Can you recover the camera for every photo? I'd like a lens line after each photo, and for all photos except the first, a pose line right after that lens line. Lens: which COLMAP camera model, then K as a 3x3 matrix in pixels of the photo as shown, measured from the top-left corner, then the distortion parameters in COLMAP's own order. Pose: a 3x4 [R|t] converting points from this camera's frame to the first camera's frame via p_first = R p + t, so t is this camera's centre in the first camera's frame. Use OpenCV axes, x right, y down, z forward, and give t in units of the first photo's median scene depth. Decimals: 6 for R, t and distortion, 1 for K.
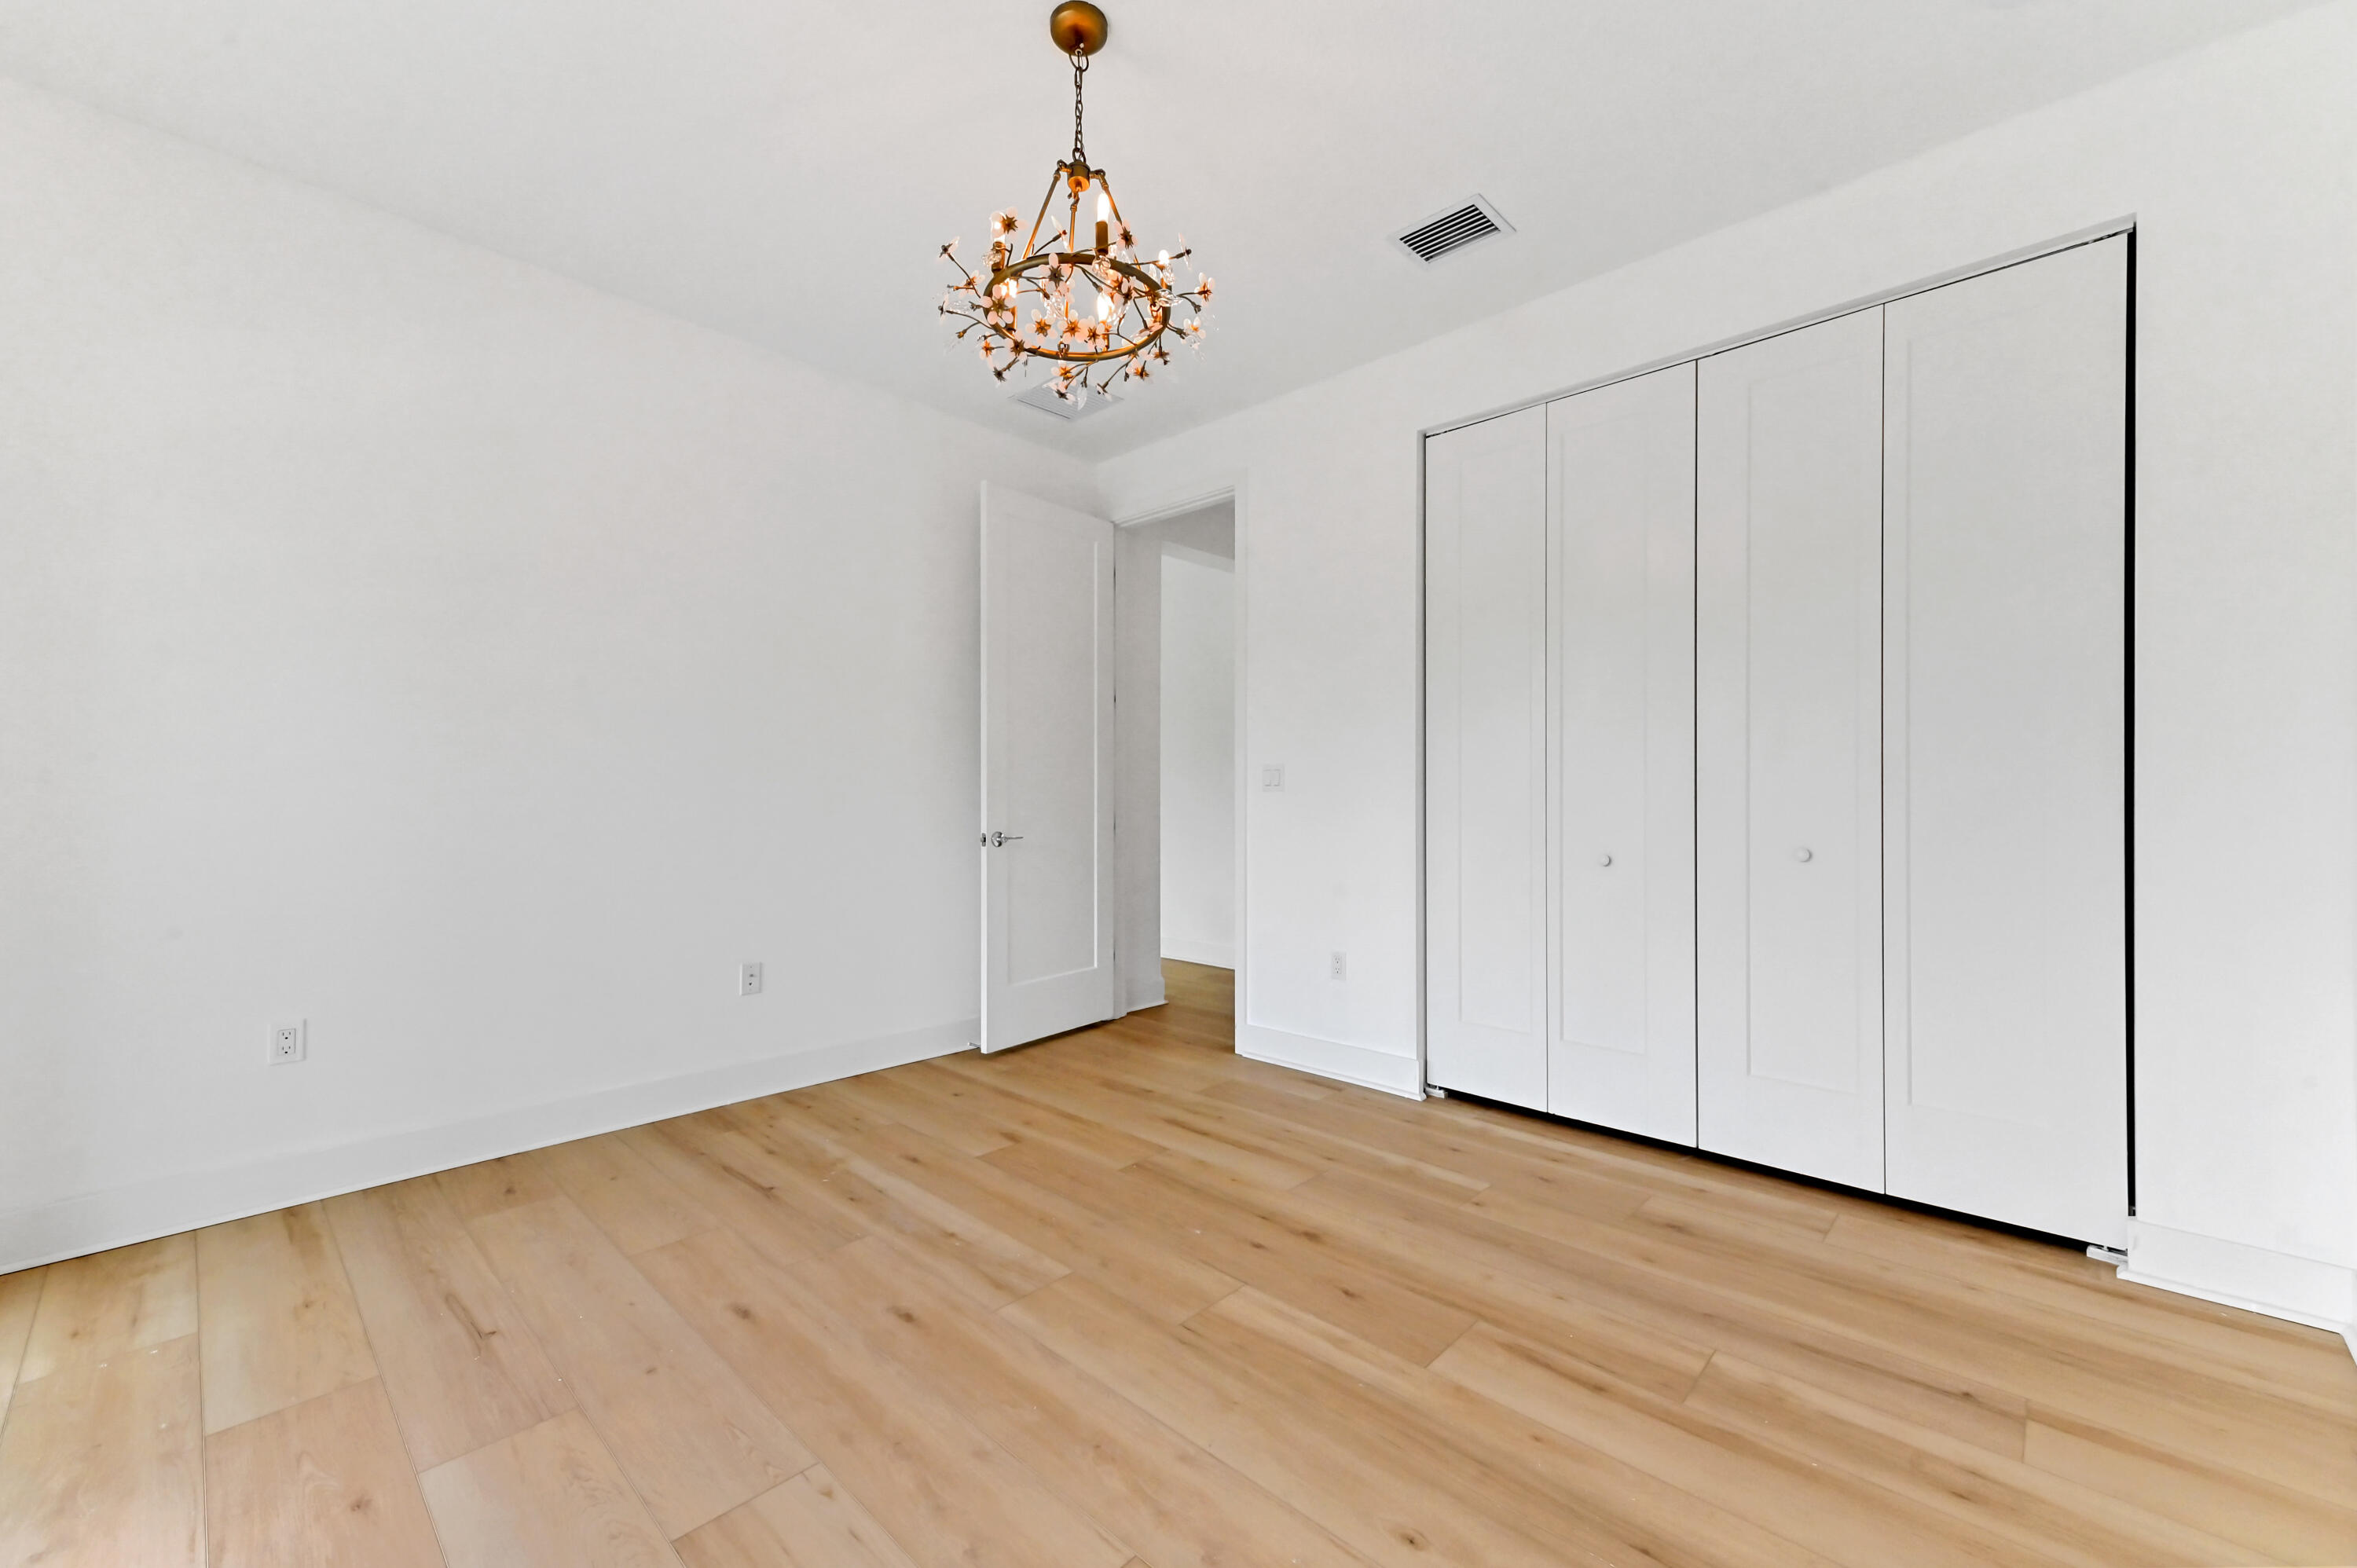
lens RADIAL K [[935.4, 0, 1172.9], [0, 935.4, 789.4], [0, 0, 1]] dist [0.008673, 0.001170]
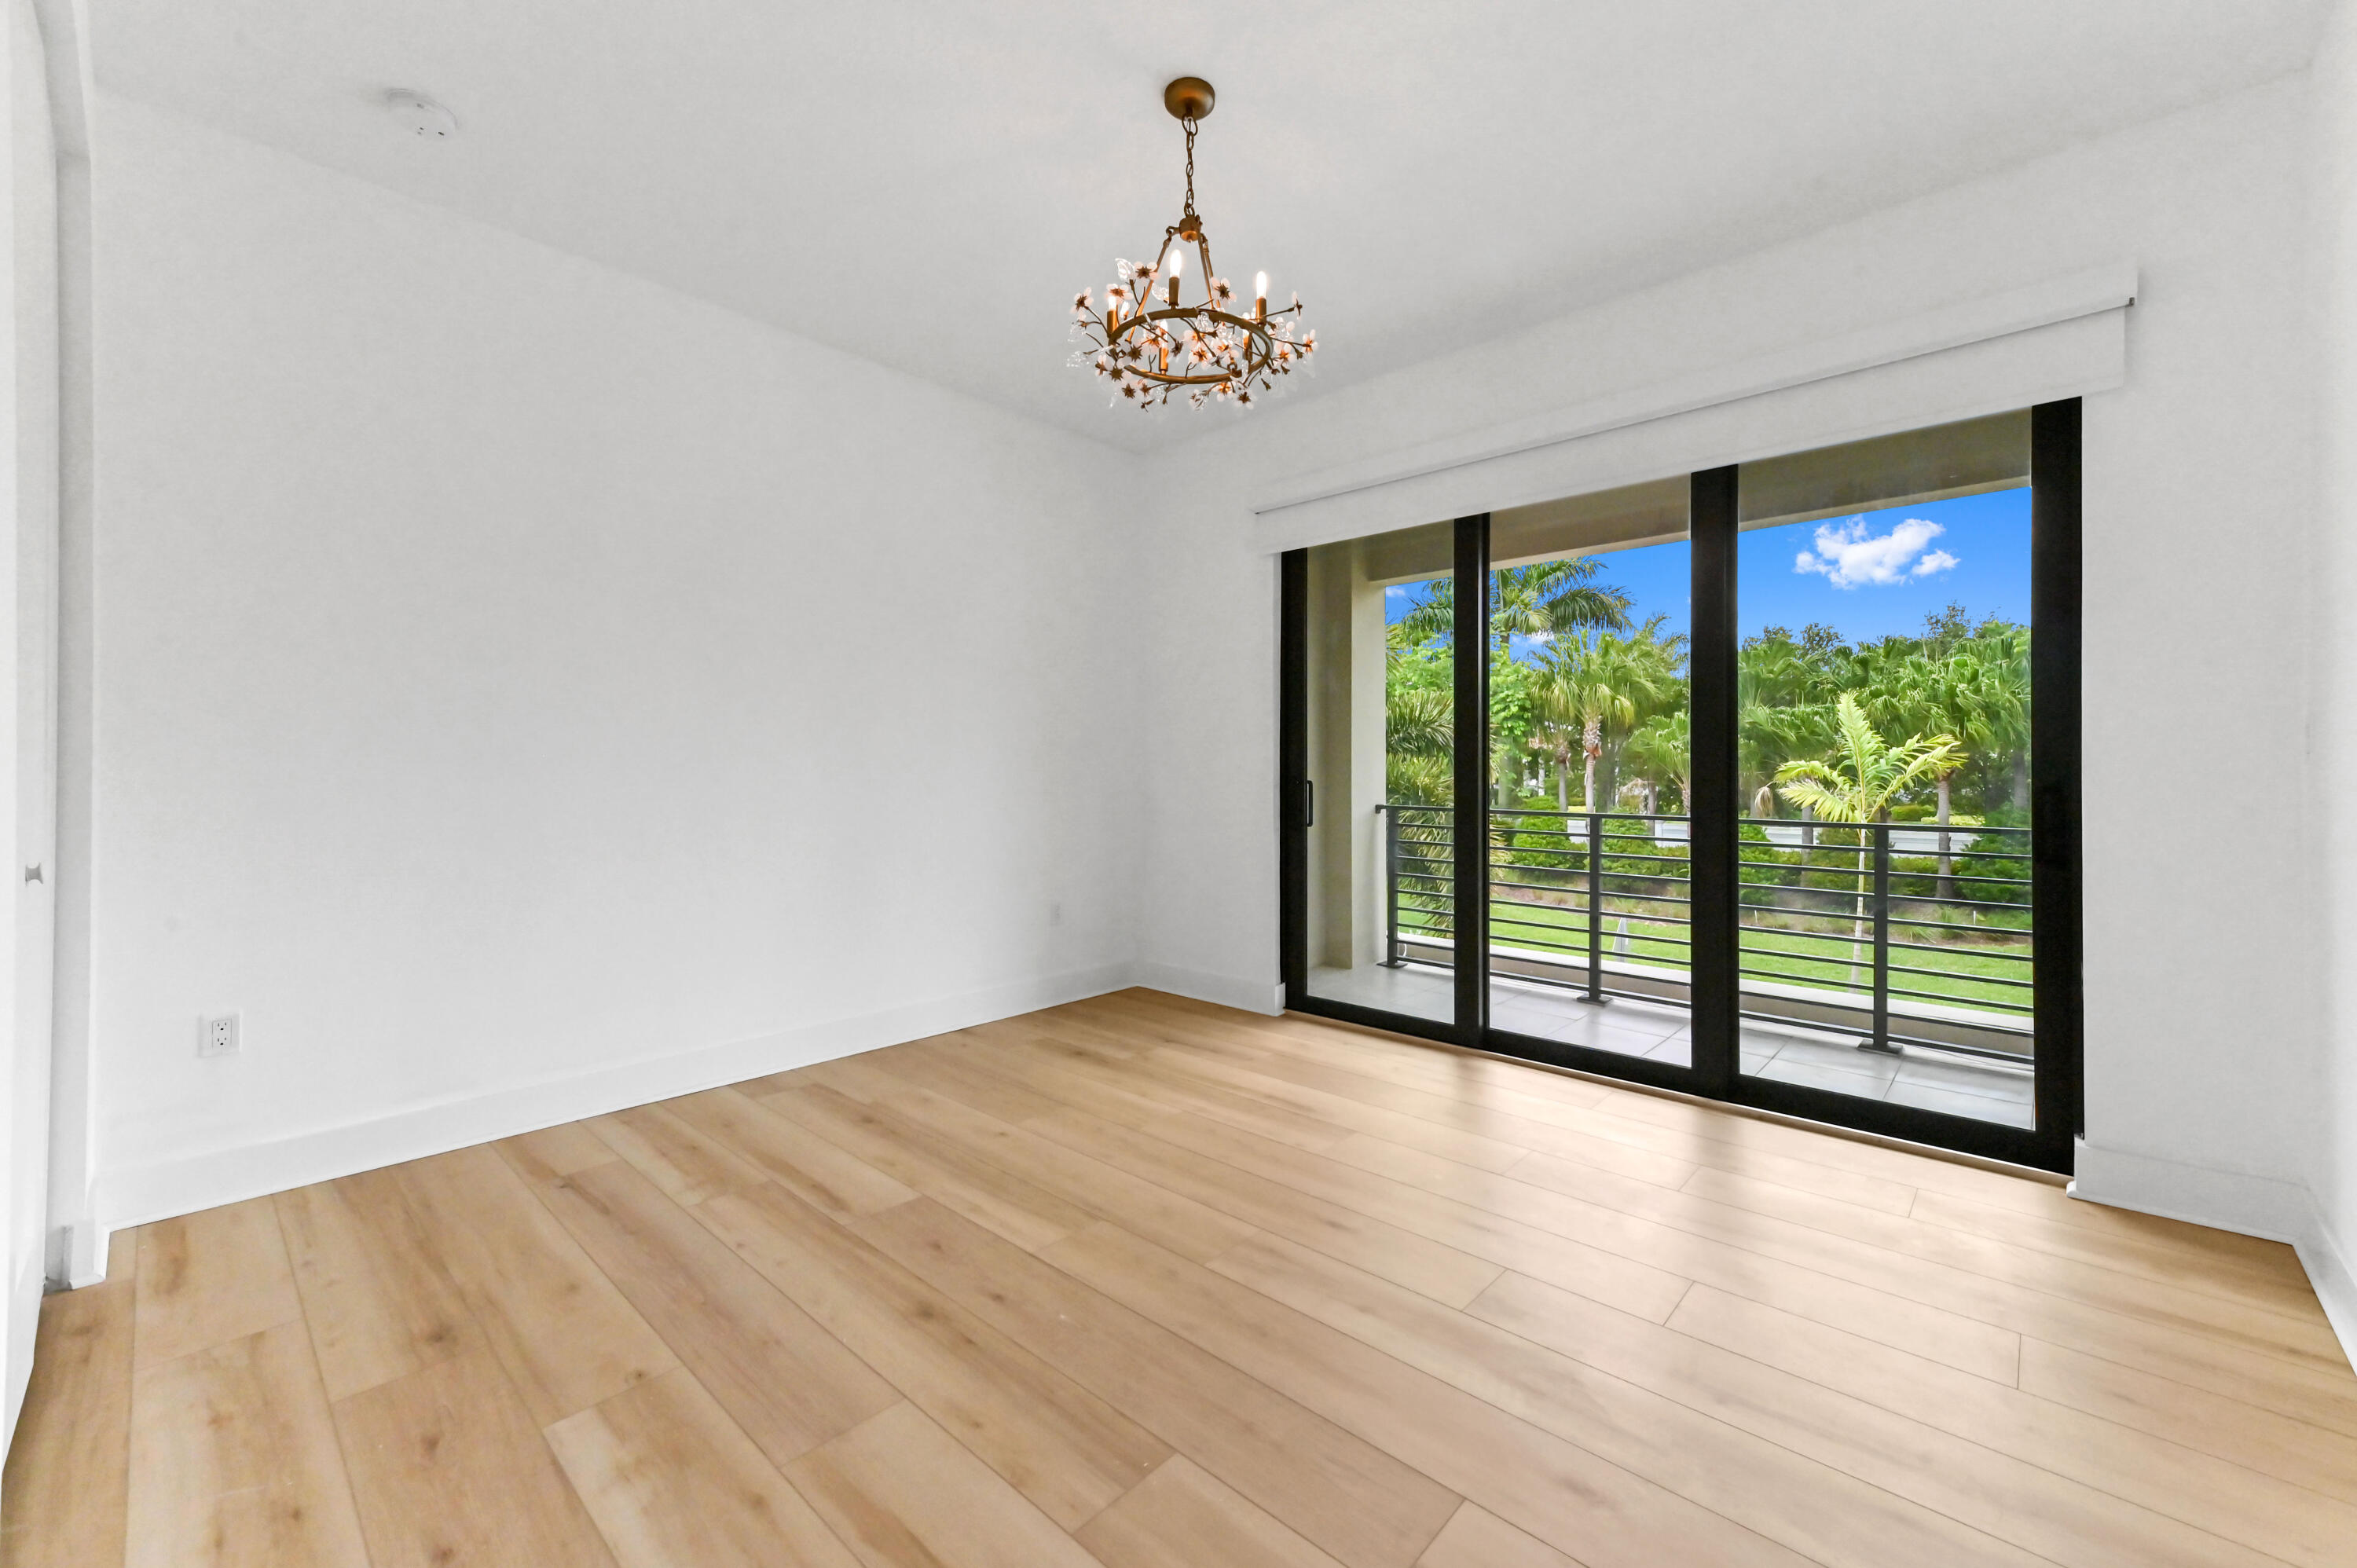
lens RADIAL K [[935.4, 0, 1177.4], [0, 935.4, 766.7], [0, 0, 1]] dist [0.008673, 0.001170]
pose [[-0.999901, -0.000284, -0.014084, -0.062837], [-0.000265, 0.999999, -0.001379, -0.001519], [0.014085, -0.001375, -0.999900, 1.875363]]
